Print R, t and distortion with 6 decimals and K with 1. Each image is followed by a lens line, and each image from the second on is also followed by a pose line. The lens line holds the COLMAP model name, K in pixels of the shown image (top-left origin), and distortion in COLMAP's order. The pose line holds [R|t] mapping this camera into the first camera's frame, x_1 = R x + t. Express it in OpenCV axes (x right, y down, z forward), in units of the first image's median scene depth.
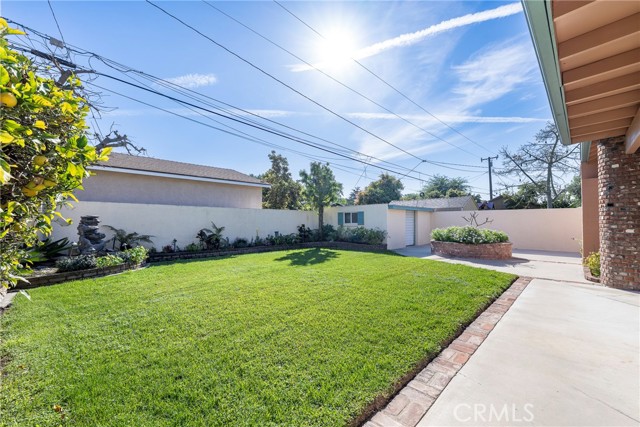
lens RADIAL K [[255.8, 0, 322.2], [0, 255.8, 215.7], [0, 0, 1]] dist [0.001958, 0.000147]
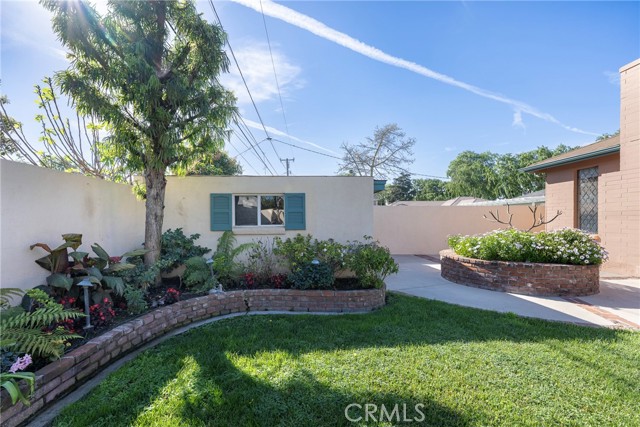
lens RADIAL K [[255.8, 0, 321.0], [0, 255.8, 223.5], [0, 0, 1]] dist [0.001958, 0.000147]
pose [[0.663738, -0.008688, 0.747914, -0.095766], [-0.014648, 0.999590, 0.024611, 0.016575], [-0.747822, -0.027291, 0.663339, 0.710654]]
